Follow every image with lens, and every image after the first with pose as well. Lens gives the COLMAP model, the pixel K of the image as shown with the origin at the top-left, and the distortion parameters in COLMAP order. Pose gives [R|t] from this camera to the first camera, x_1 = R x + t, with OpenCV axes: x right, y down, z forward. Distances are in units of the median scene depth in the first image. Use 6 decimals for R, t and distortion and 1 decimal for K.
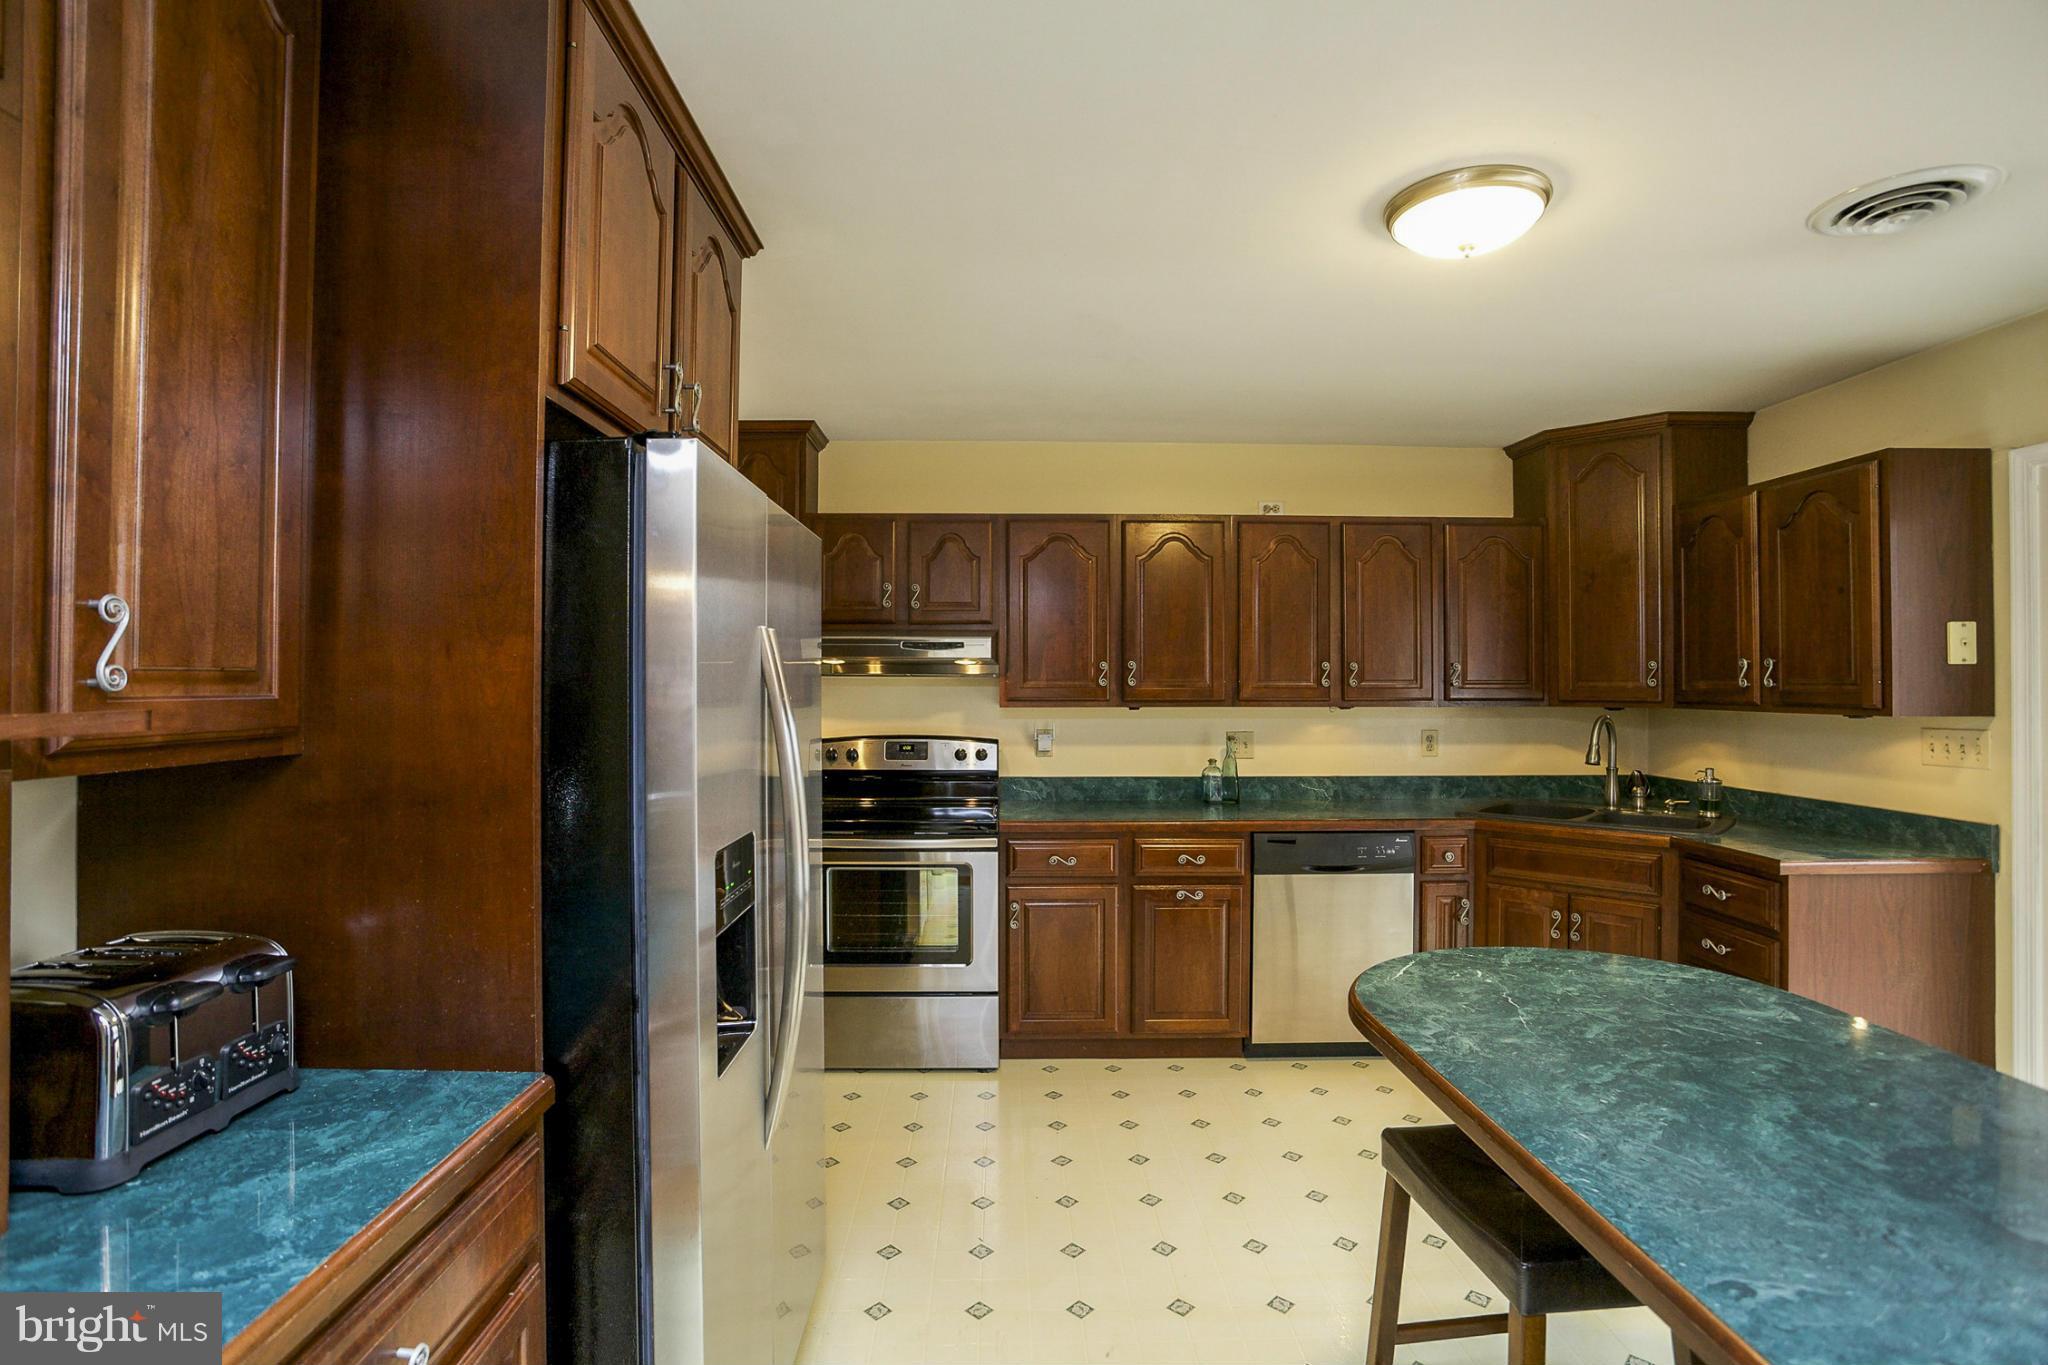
lens RADIAL K [[992.7, 0, 1005.6], [0, 992.7, 671.6], [0, 0, 1]] dist [-0.066976, 0.029762]
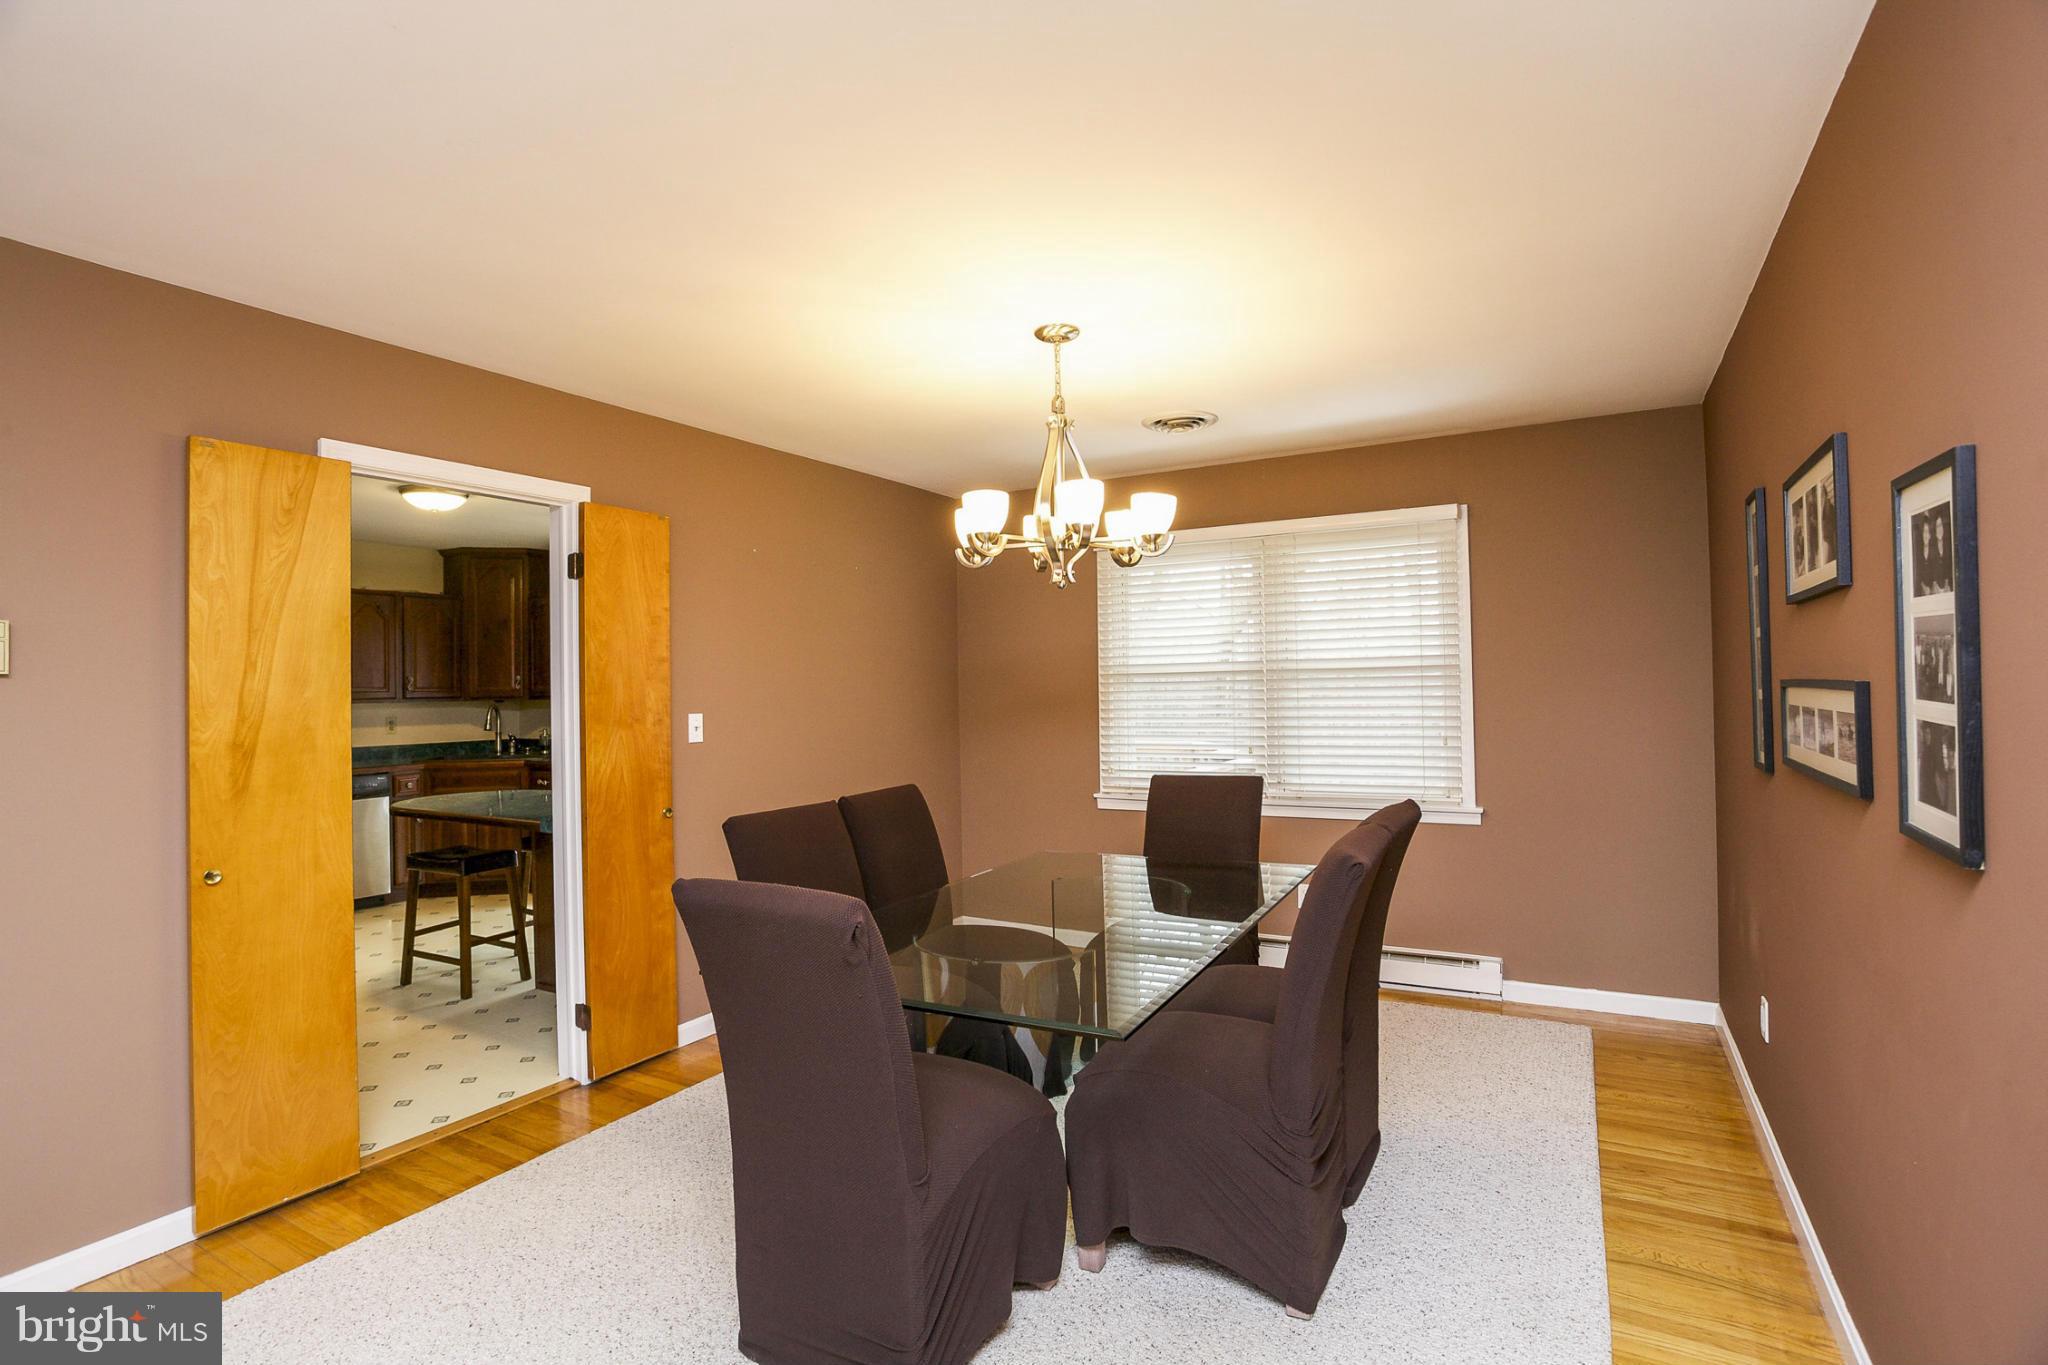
lens RADIAL K [[994.8, 0, 1016.6], [0, 994.8, 672.9], [0, 0, 1]] dist [-0.057870, 0.024926]
pose [[0.515961, 0.001434, 0.856611, -0.475824], [0.004868, 0.999978, -0.004606, -0.002960], [-0.856598, 0.006547, 0.515942, -0.827603]]
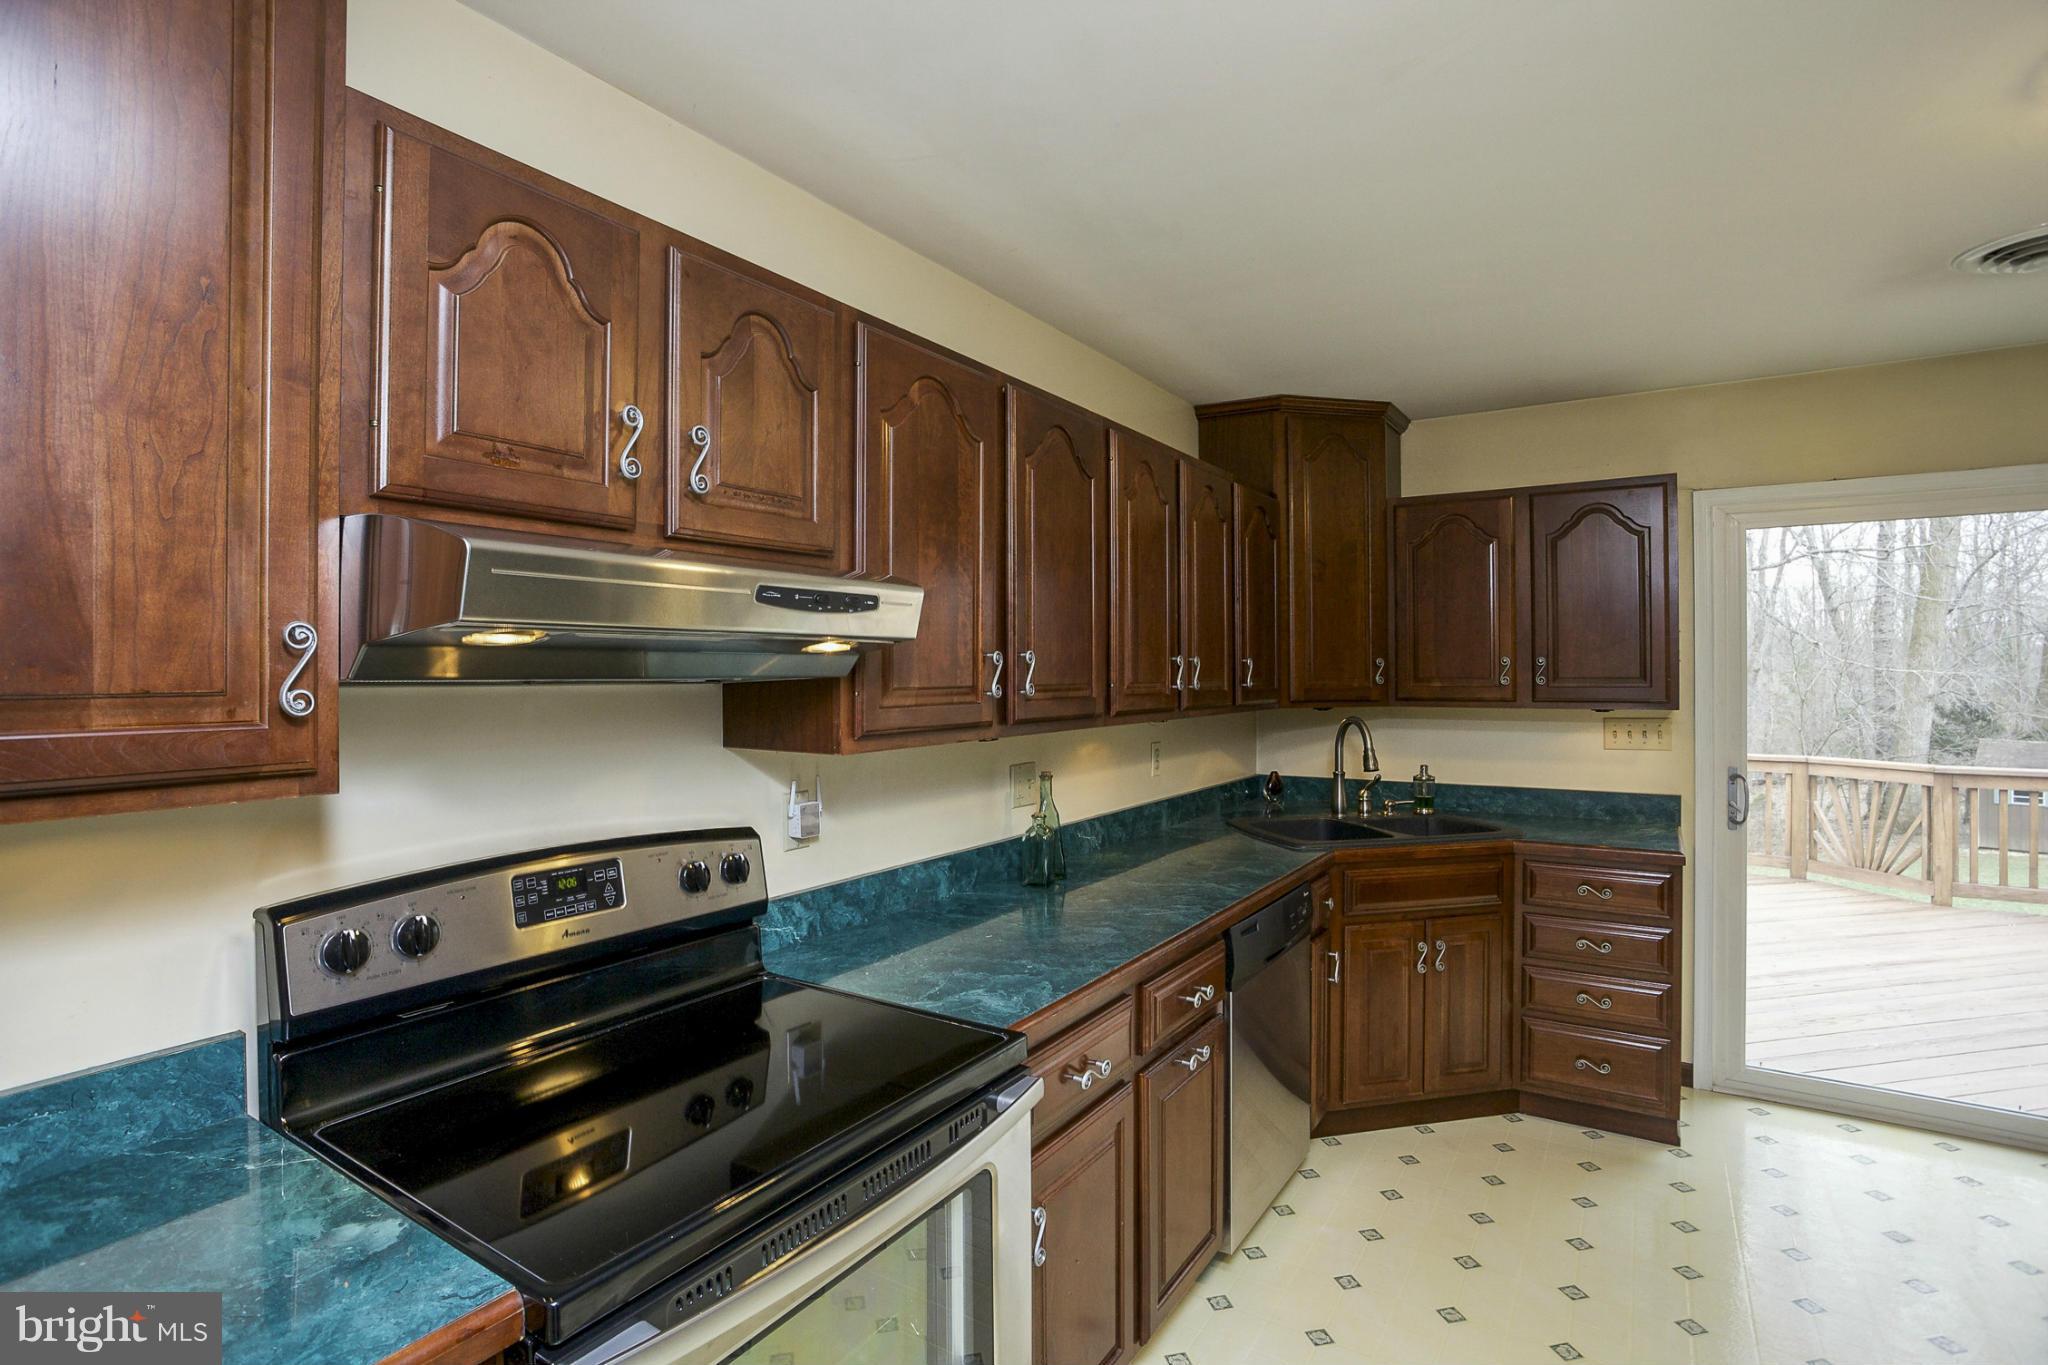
lens RADIAL K [[994.8, 0, 1016.6], [0, 994.8, 672.9], [0, 0, 1]] dist [-0.057870, 0.024926]
pose [[0.553827, -0.005516, 0.832613, -0.345102], [-0.001461, 0.999970, 0.007597, -0.002737], [-0.832630, -0.005424, 0.553803, 0.757180]]
